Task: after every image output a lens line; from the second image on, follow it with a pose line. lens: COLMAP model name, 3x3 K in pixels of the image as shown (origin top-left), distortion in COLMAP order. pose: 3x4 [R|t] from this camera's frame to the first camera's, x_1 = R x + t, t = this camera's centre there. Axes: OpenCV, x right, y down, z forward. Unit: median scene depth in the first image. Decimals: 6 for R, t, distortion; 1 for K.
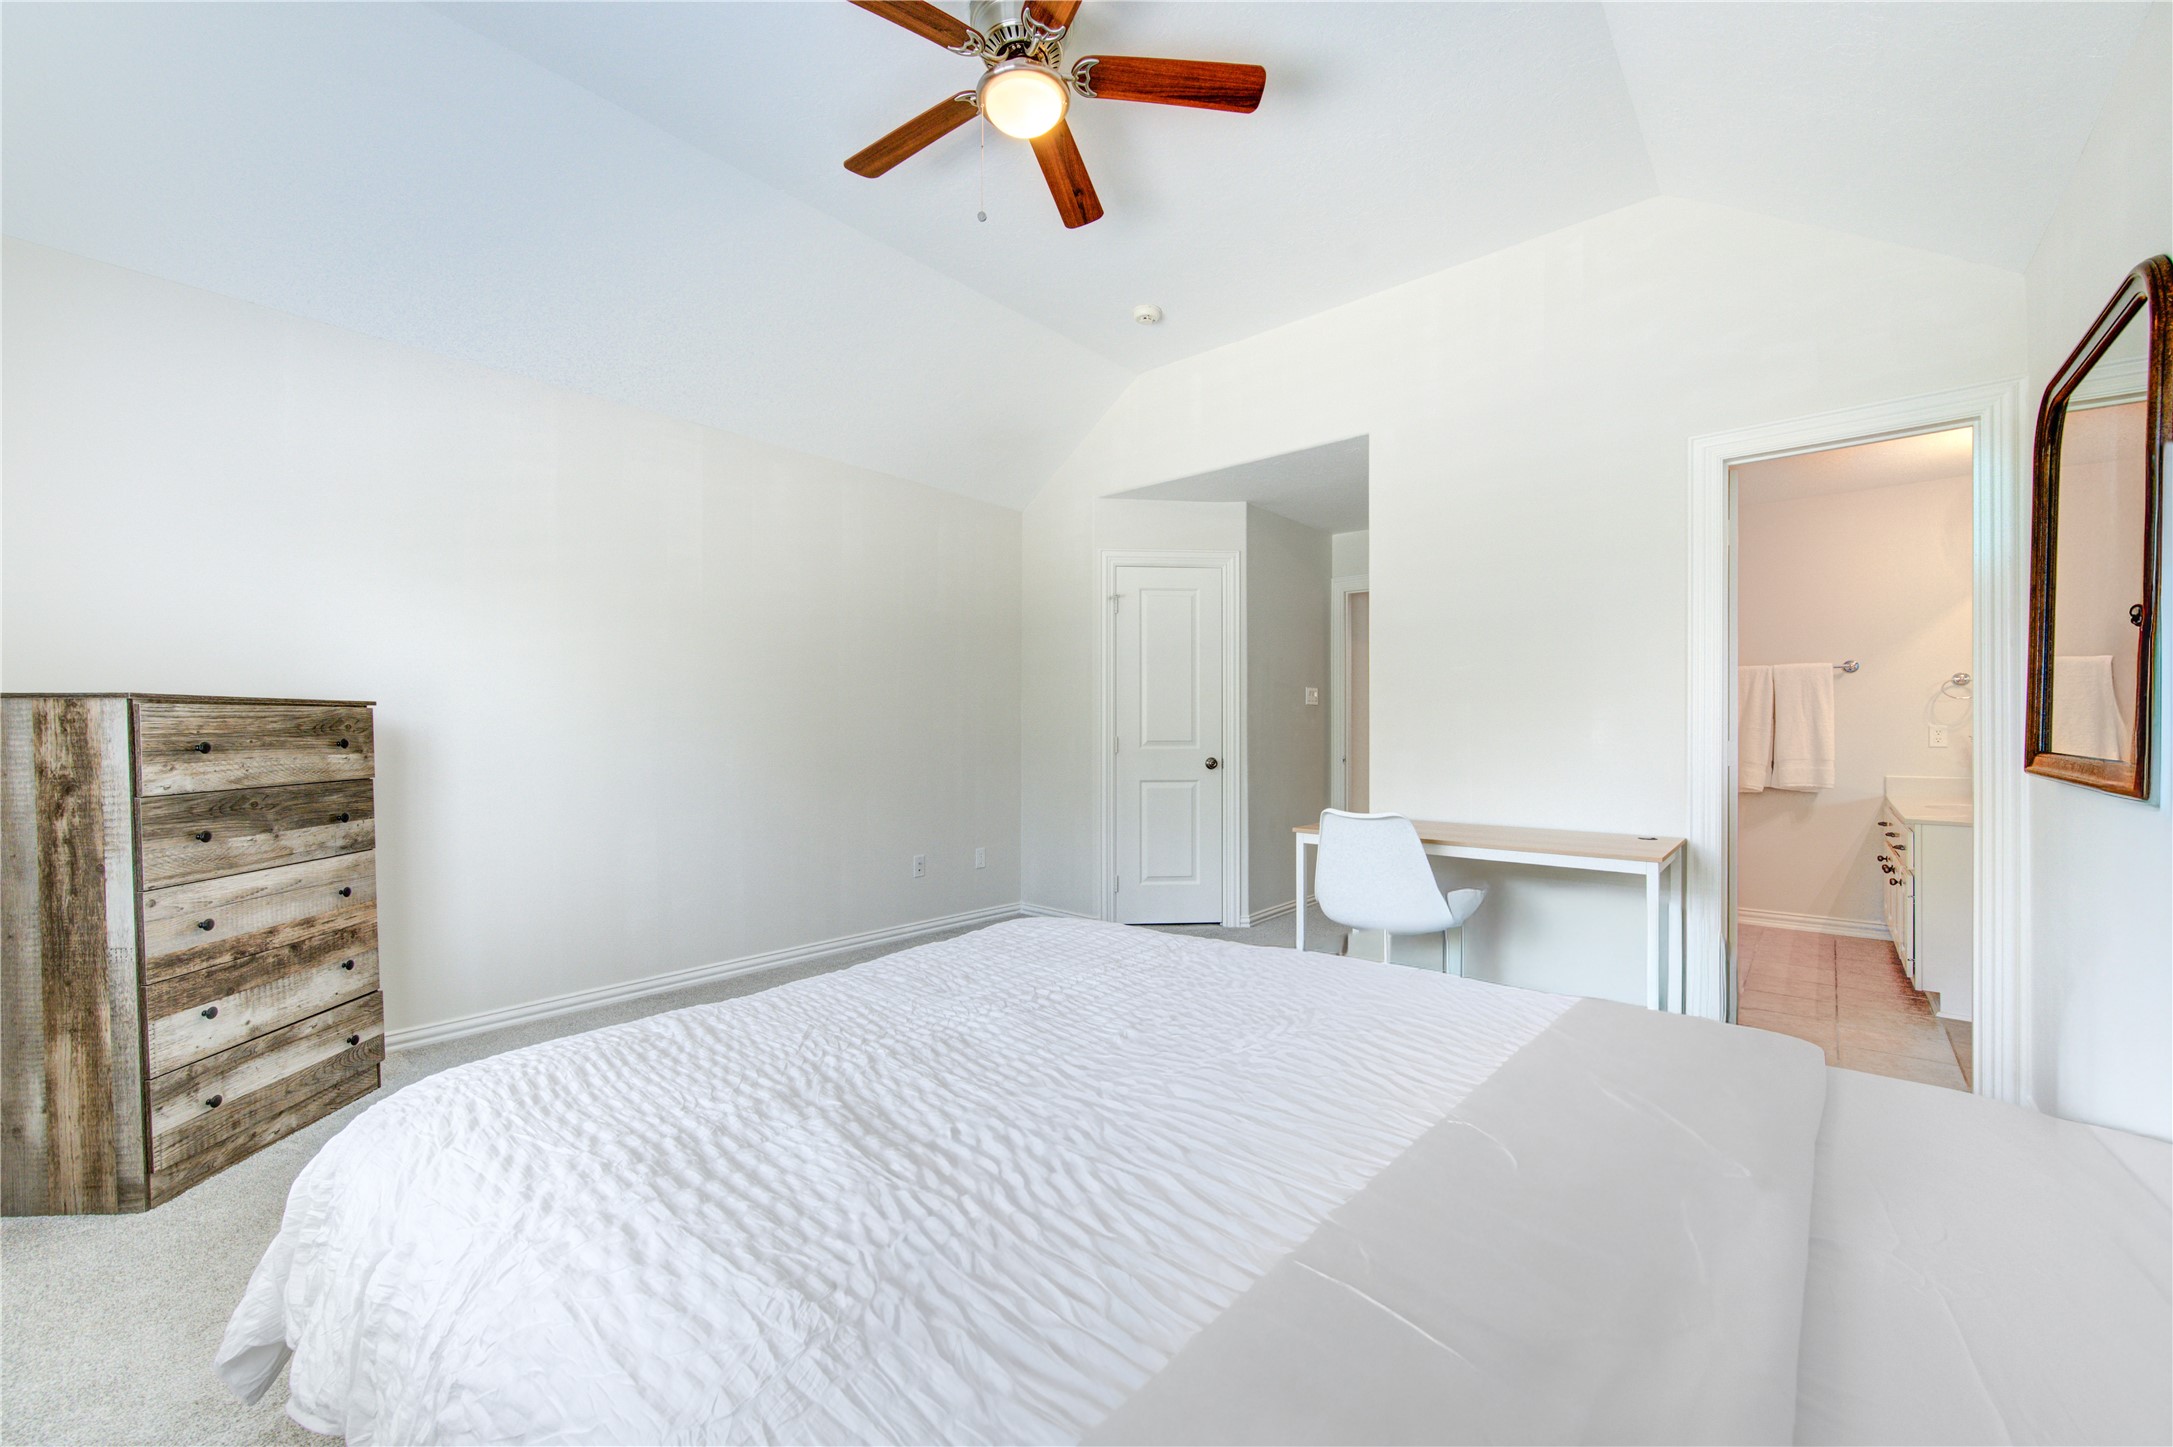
lens RADIAL K [[851.2, 0, 1083.6], [0, 851.2, 728.8], [0, 0, 1]] dist [0.000022, -0.000016]
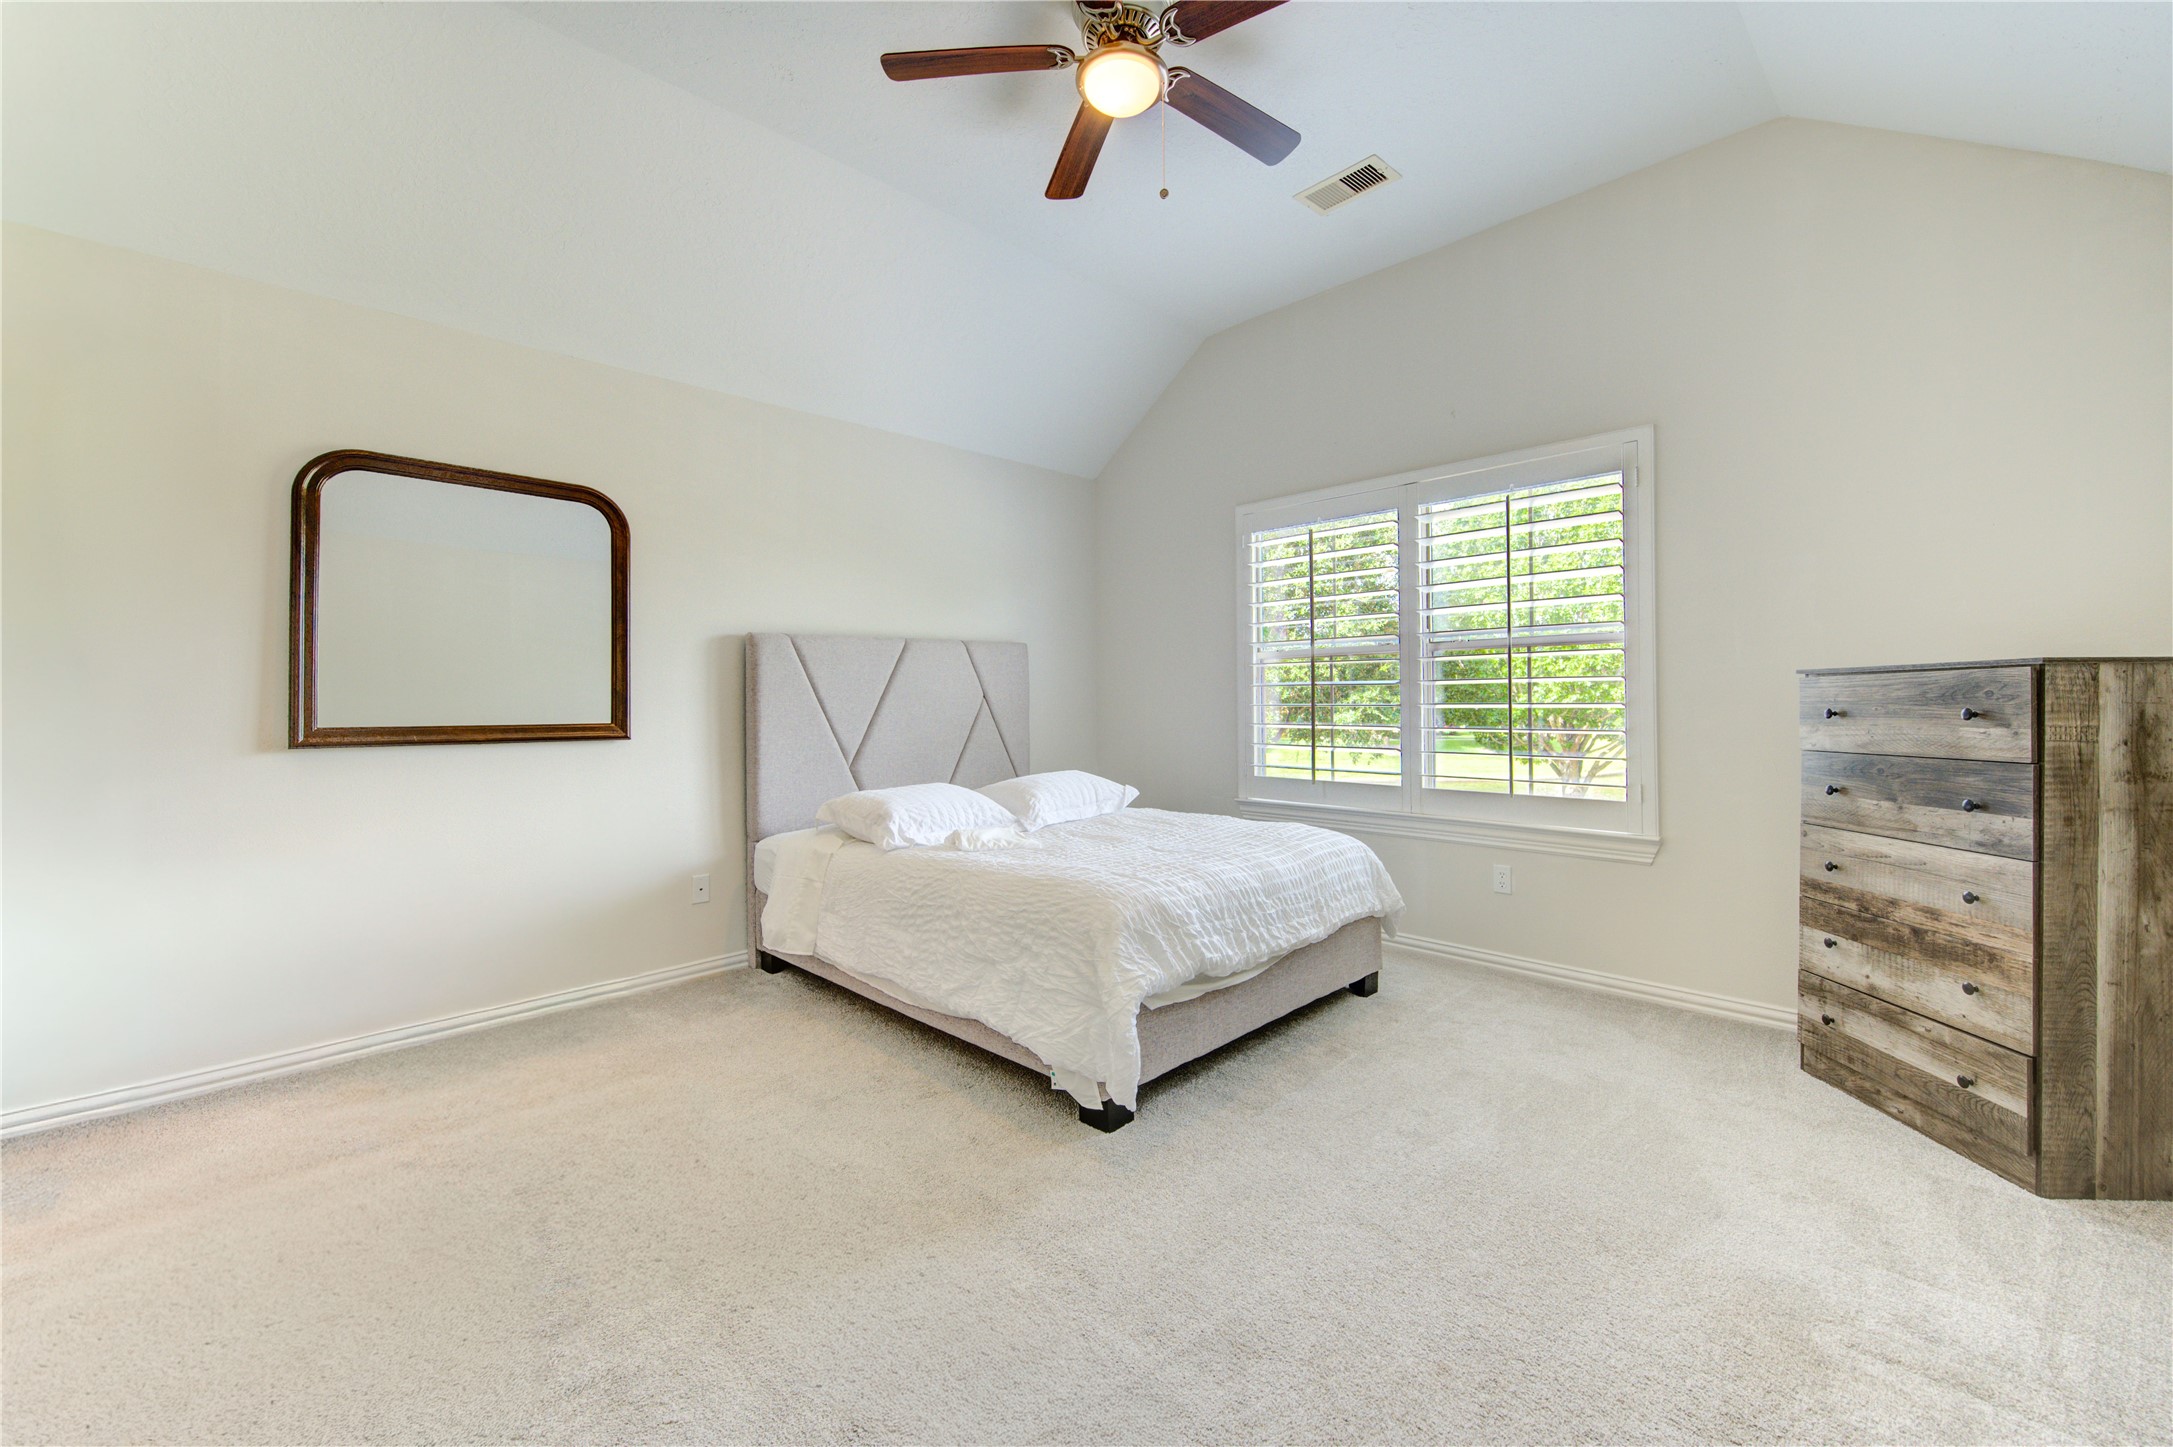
lens RADIAL K [[851.2, 0, 1087.8], [0, 851.2, 713.8], [0, 0, 1]] dist [0.000022, -0.000016]
pose [[-0.997709, 0.009013, 0.067044, -0.091761], [0.009965, 0.999854, 0.013869, -0.003007], [-0.066909, 0.014505, -0.997654, 2.018182]]
